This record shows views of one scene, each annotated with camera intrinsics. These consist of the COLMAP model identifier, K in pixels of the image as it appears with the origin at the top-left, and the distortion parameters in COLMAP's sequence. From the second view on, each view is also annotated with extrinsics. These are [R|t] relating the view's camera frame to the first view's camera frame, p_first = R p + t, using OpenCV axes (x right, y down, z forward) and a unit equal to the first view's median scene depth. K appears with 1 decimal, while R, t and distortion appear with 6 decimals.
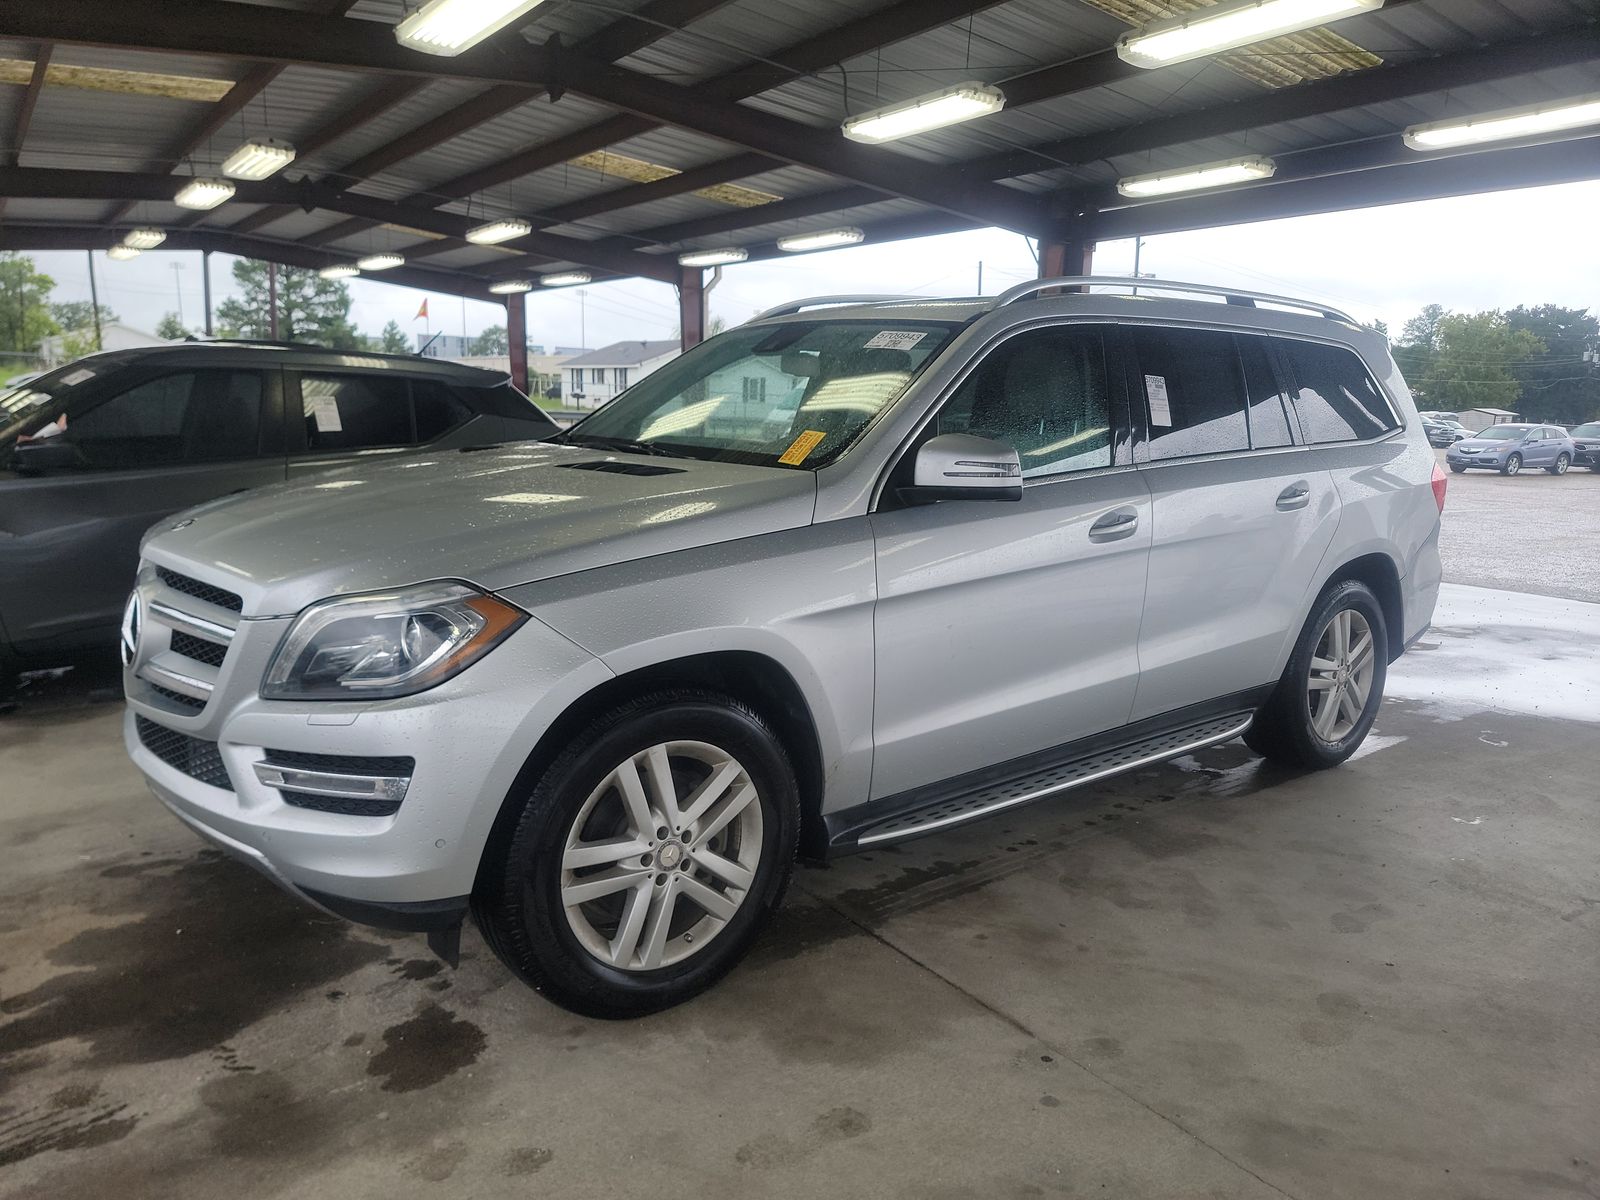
lens RADIAL K [[1118.8, 0, 798.7], [0, 1118.8, 582.3], [0, 0, 1]] dist [0.037251, 0.000872]
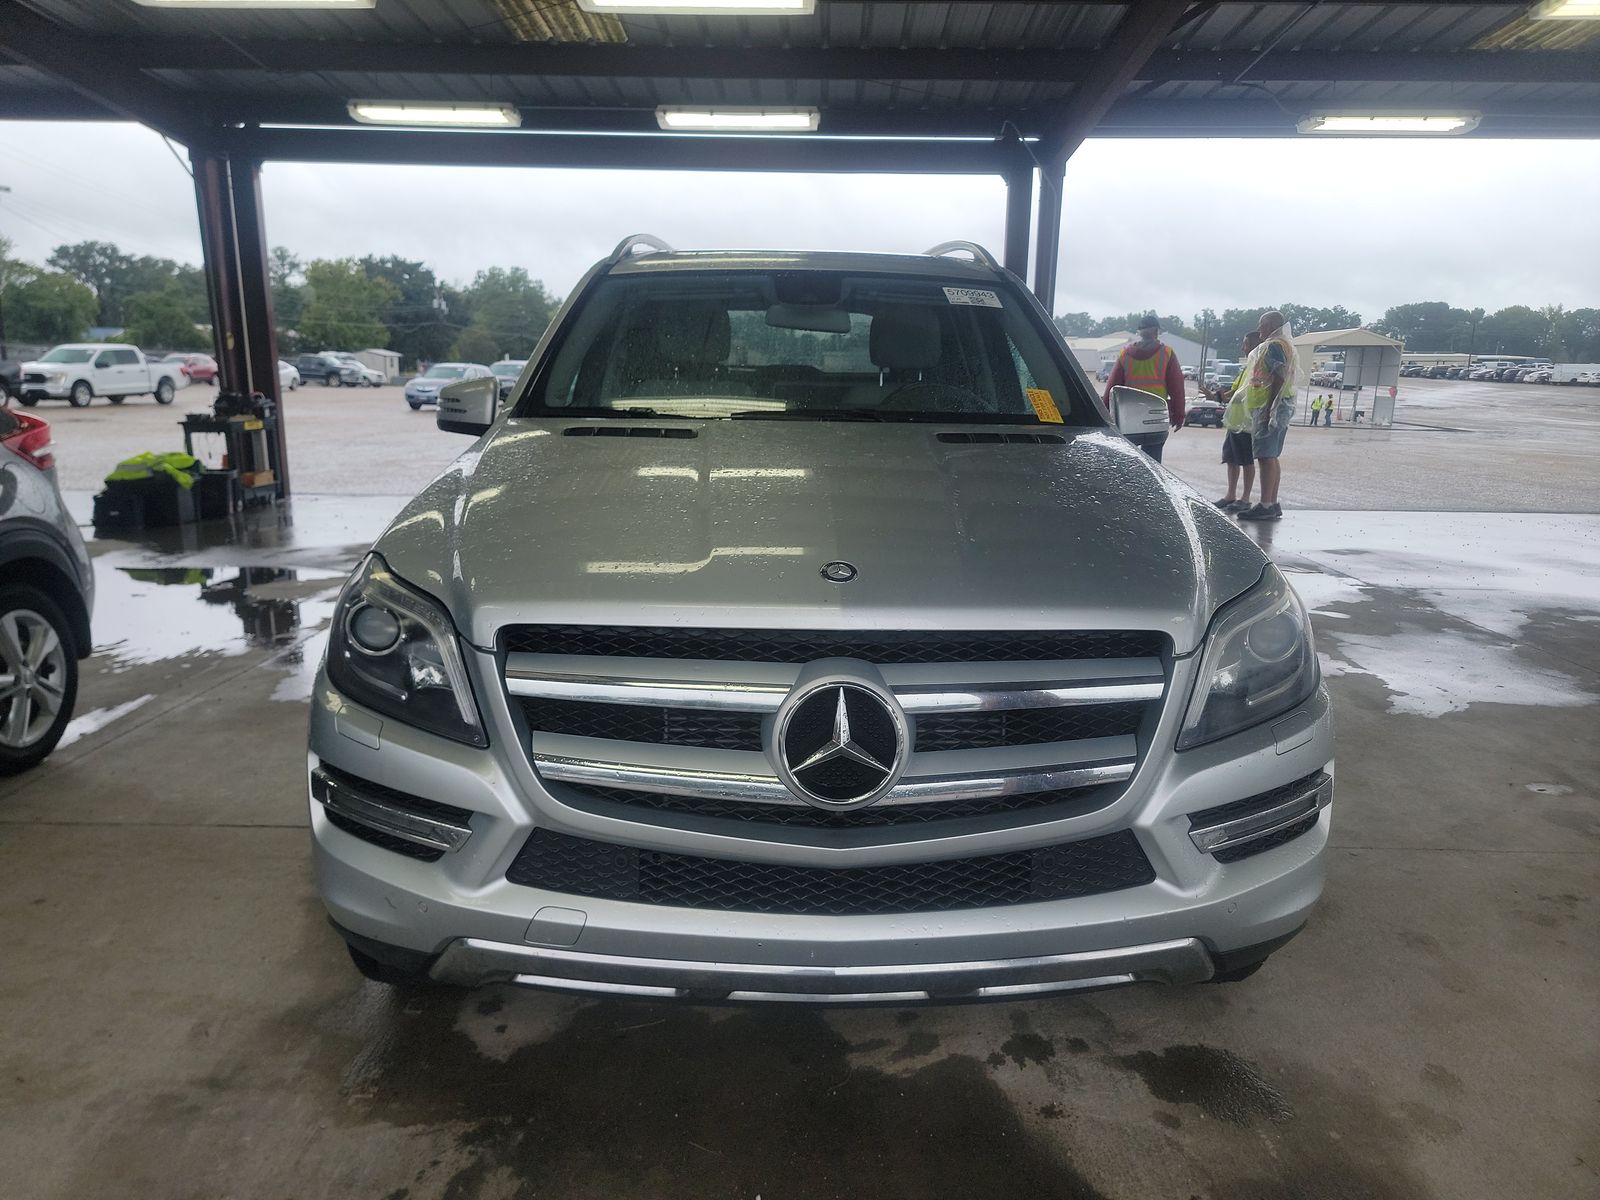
lens RADIAL K [[1115.8, 0, 800.0], [0, 1115.8, 600.0], [0, 0, 1]] dist [0.034424, 0.001791]
pose [[0.601277, -0.183631, 0.777654, -0.249901], [0.131382, 0.982709, 0.130468, -0.028877], [-0.788166, 0.023722, 0.615006, 0.147623]]
